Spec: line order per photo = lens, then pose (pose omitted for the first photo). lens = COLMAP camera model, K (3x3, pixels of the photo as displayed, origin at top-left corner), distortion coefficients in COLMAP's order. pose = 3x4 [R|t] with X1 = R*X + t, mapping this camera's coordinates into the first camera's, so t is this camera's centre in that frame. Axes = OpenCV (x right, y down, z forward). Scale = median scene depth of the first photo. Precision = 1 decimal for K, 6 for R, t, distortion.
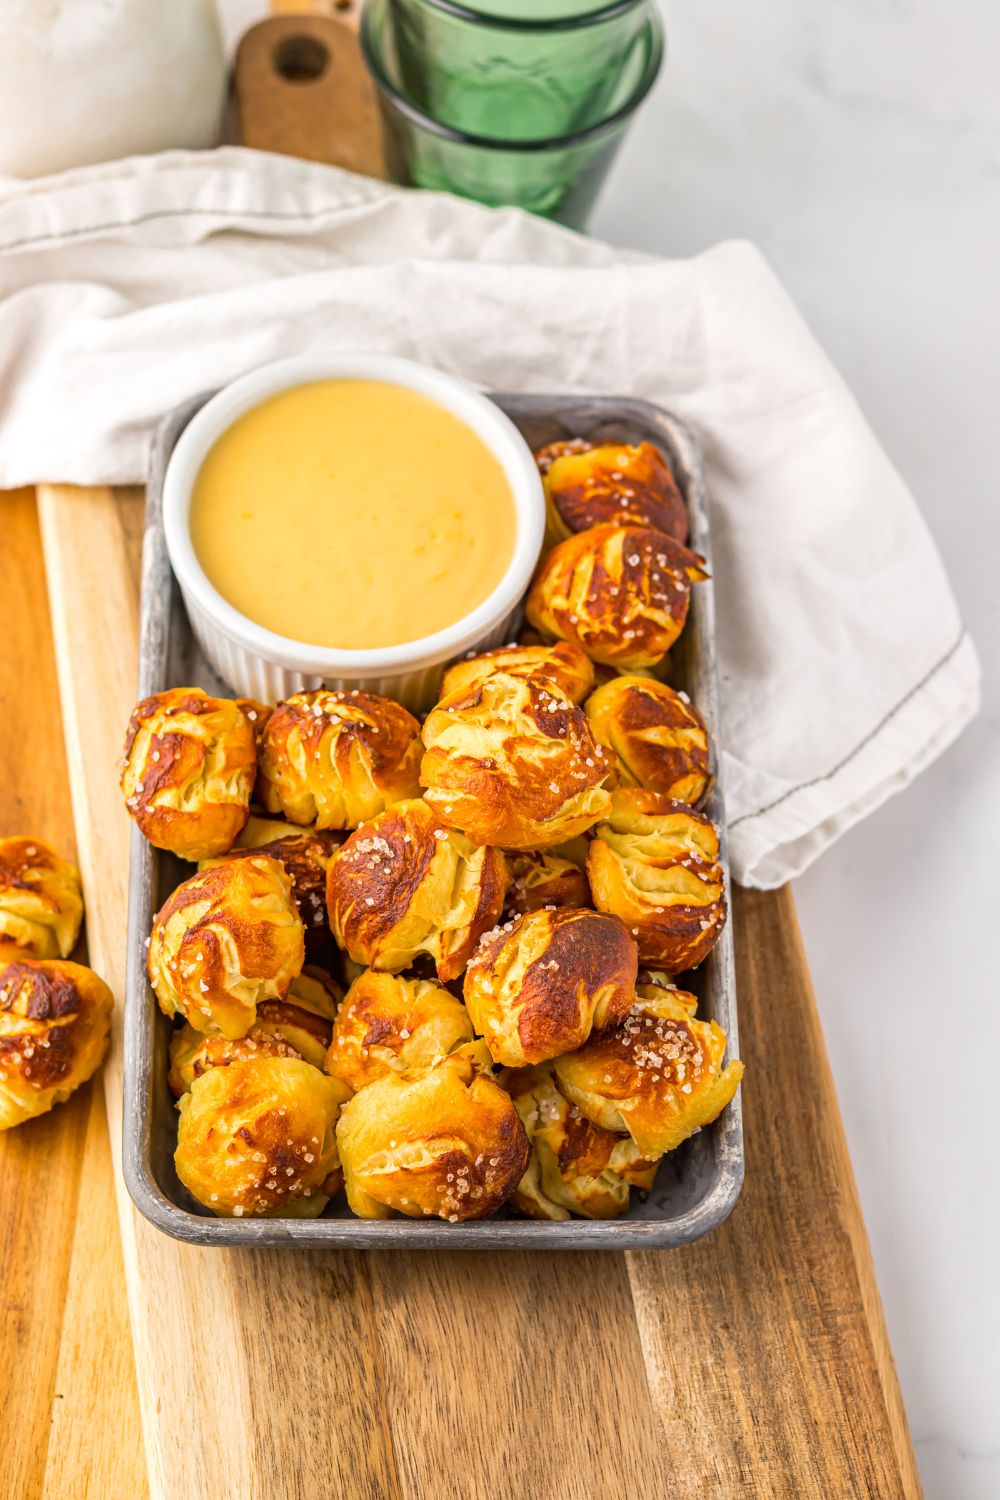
lens RADIAL K [[3743.3, 0, 466.7], [0, 3743.3, 691.6], [0, 0, 1]] dist [-0.105176, 0.000000]
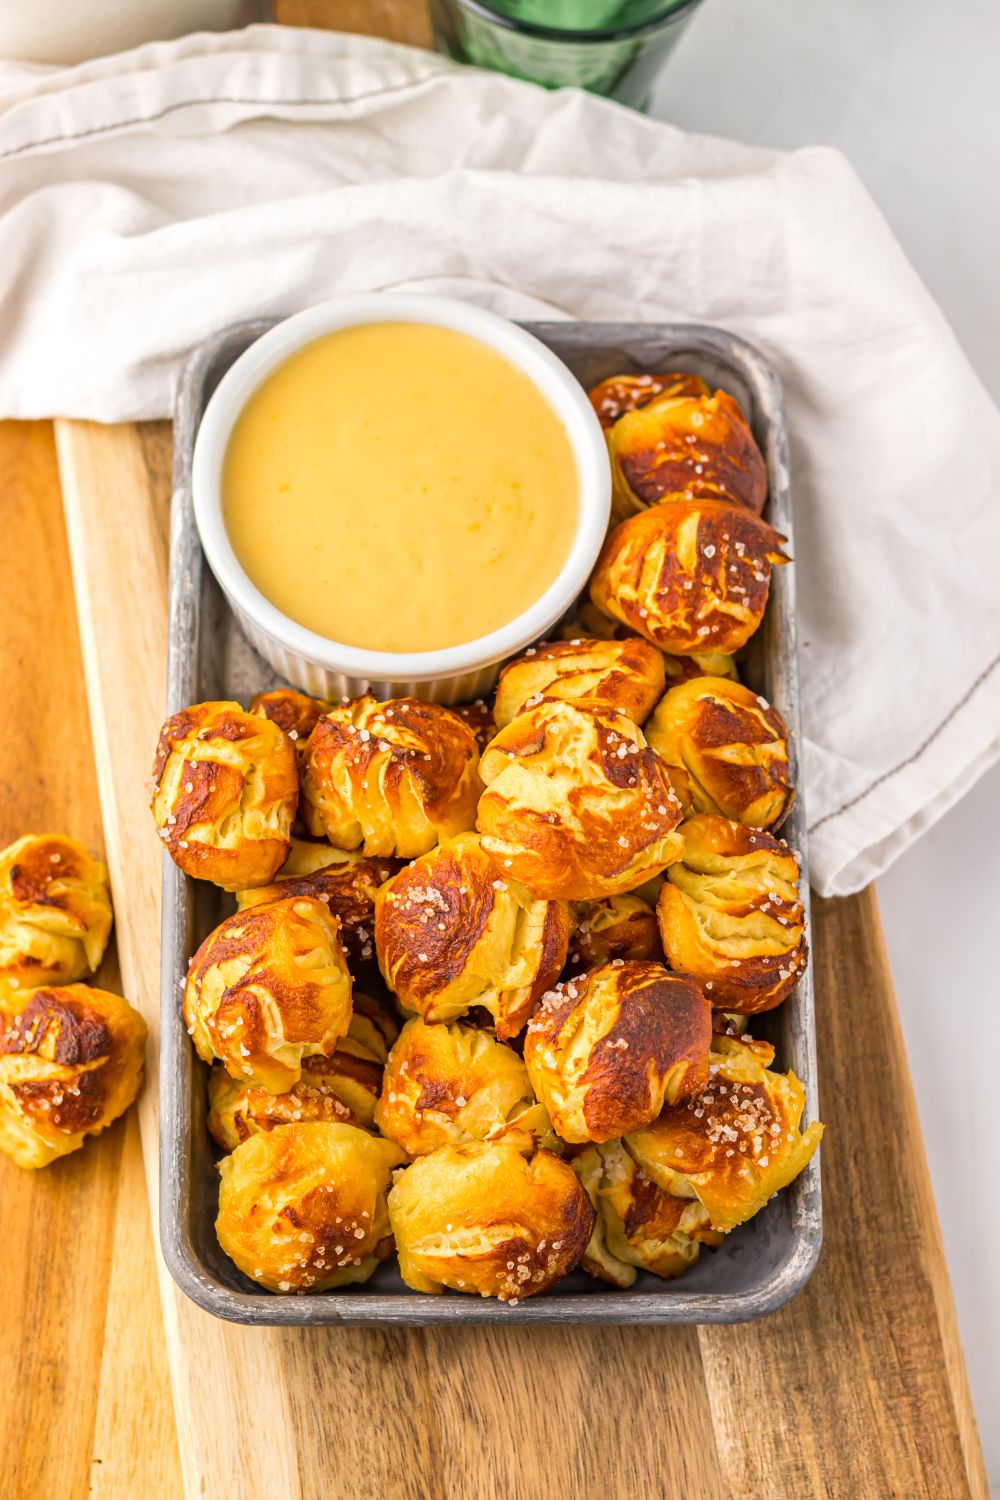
lens RADIAL K [[3743.3, 0, 459.4], [0, 3743.3, 698.6], [0, 0, 1]] dist [-0.105176, 0.000000]
pose [[0.999966, 0.000249, -0.008236, -0.009141], [0.001272, 0.982886, 0.184213, -0.175168], [0.008140, -0.184217, 0.982852, 0.101860]]
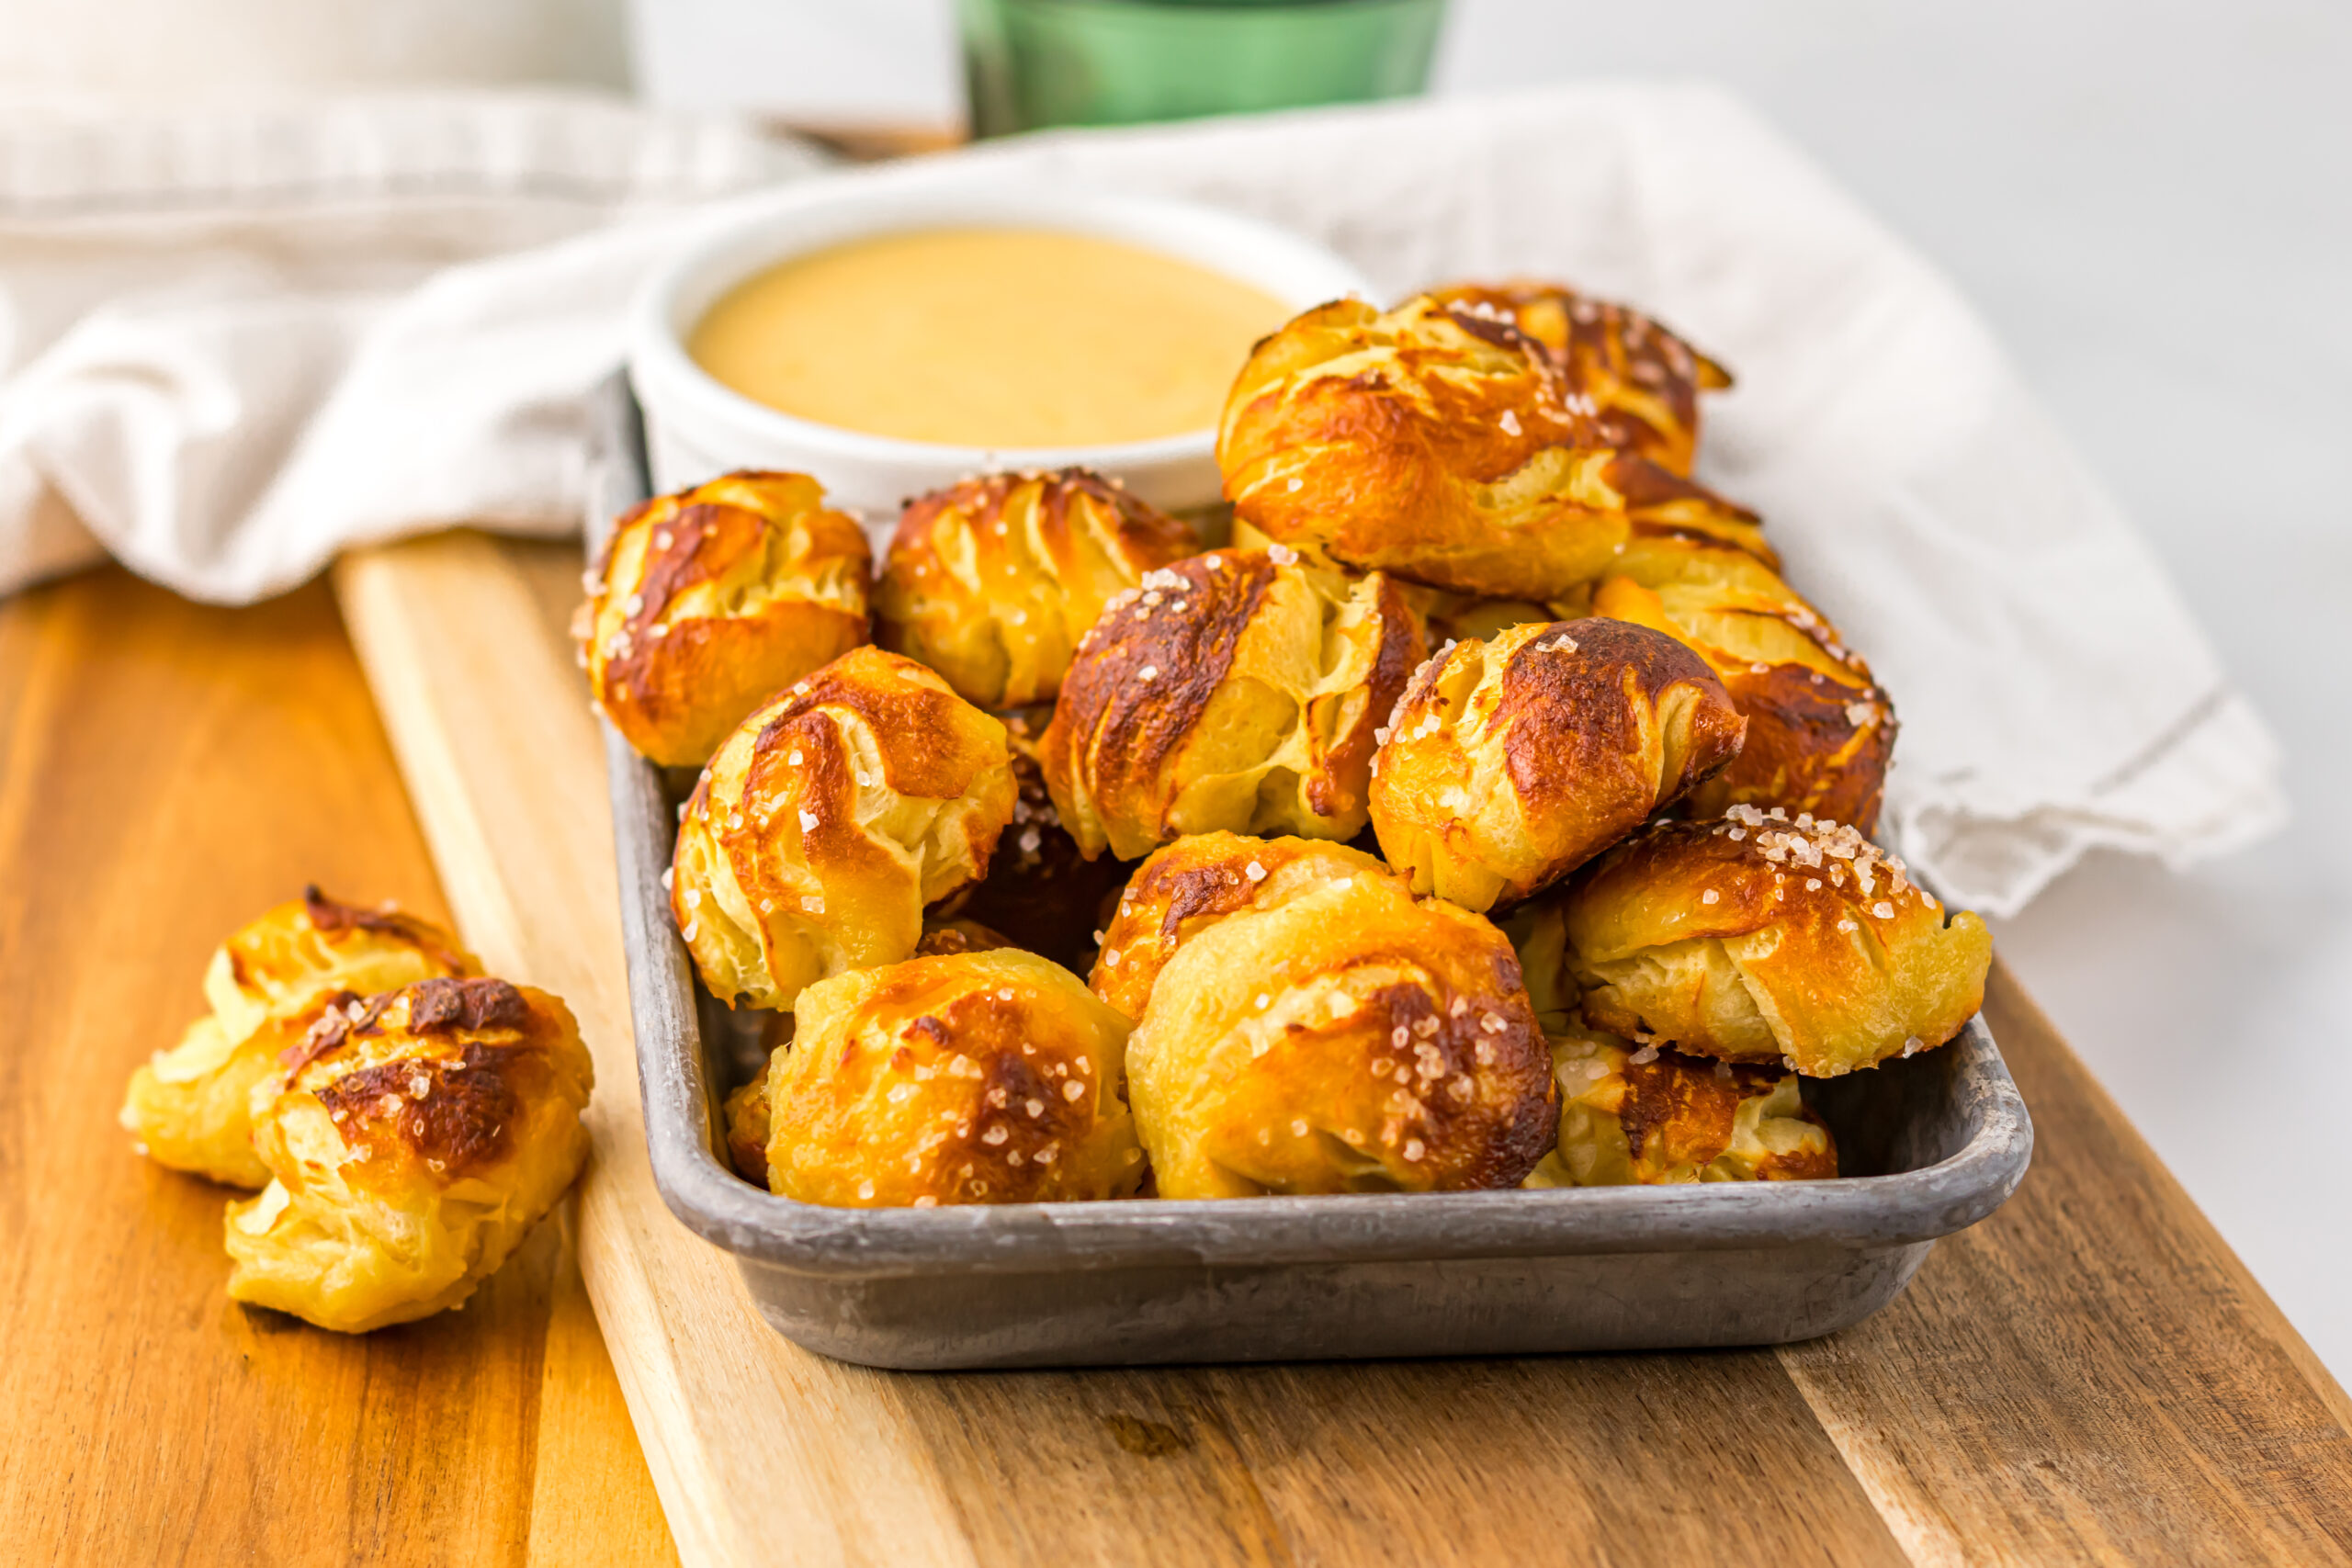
lens RADIAL K [[6418.0, 0, 1192.7], [0, 6418.0, 781.7], [0, 0, 1]] dist [-0.085295, 0.000000]
pose [[0.994214, -0.061905, 0.087781, -0.090650], [0.099283, 0.841516, -0.531031, 0.488861], [-0.040995, 0.536674, 0.842793, 0.327043]]
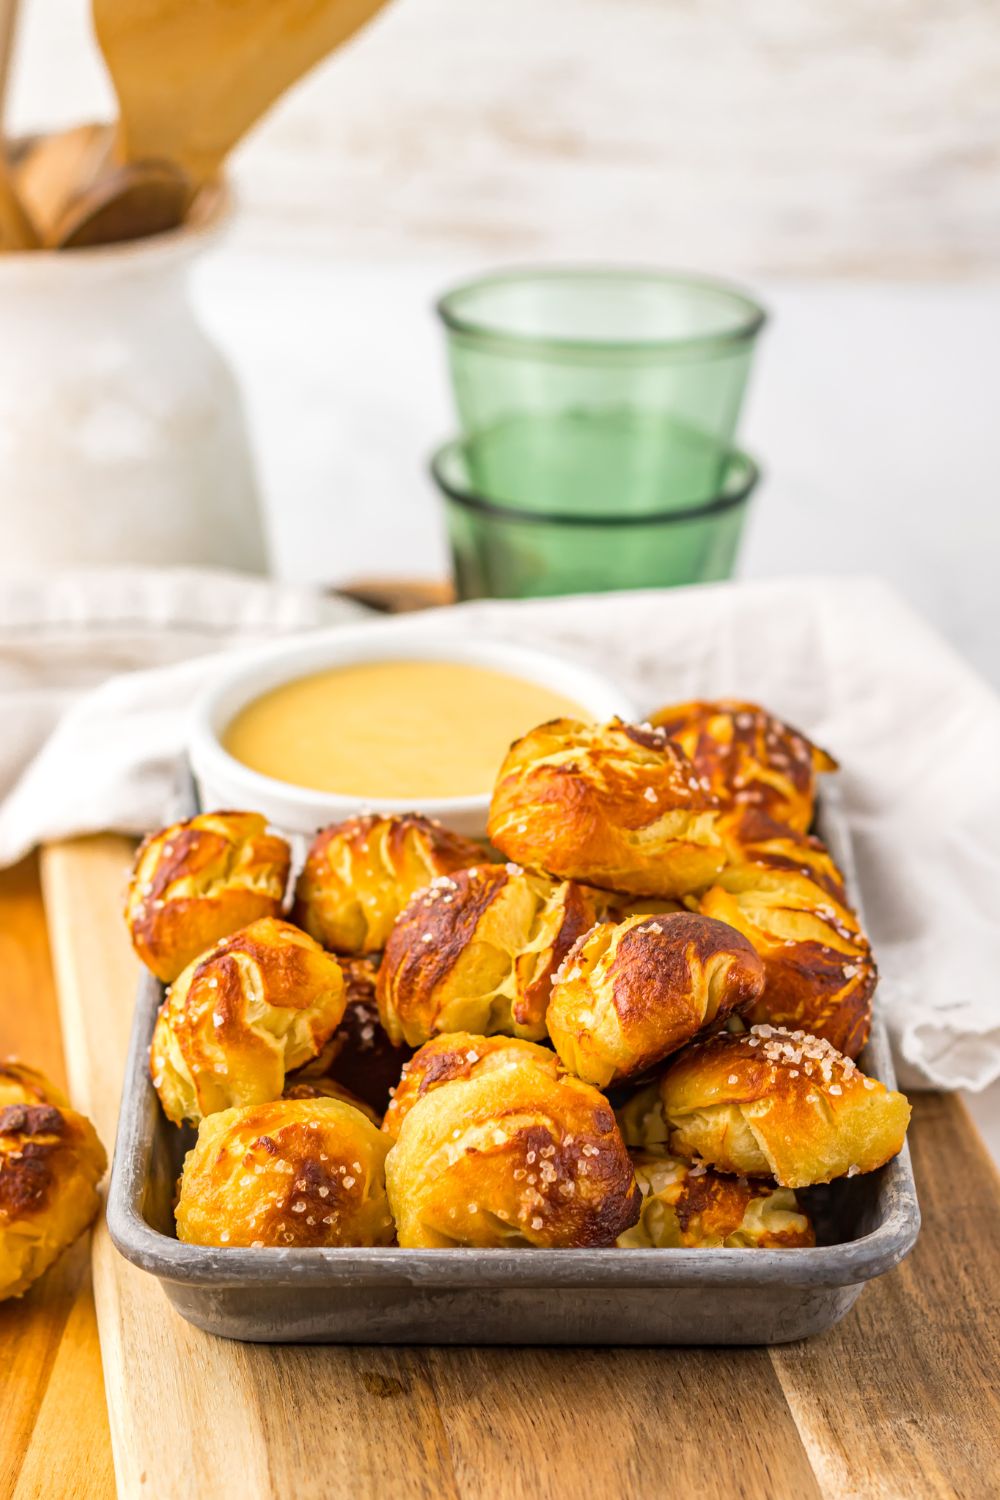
lens RADIAL K [[4342.0, 0, 499.4], [0, 4342.0, 601.3], [0, 0, 1]] dist [-0.091550, 0.000000]
pose [[0.999003, -0.039075, -0.021598, 0.012292], [0.018174, 0.797763, -0.602697, 0.553218], [0.040781, 0.601704, 0.797678, 0.213076]]
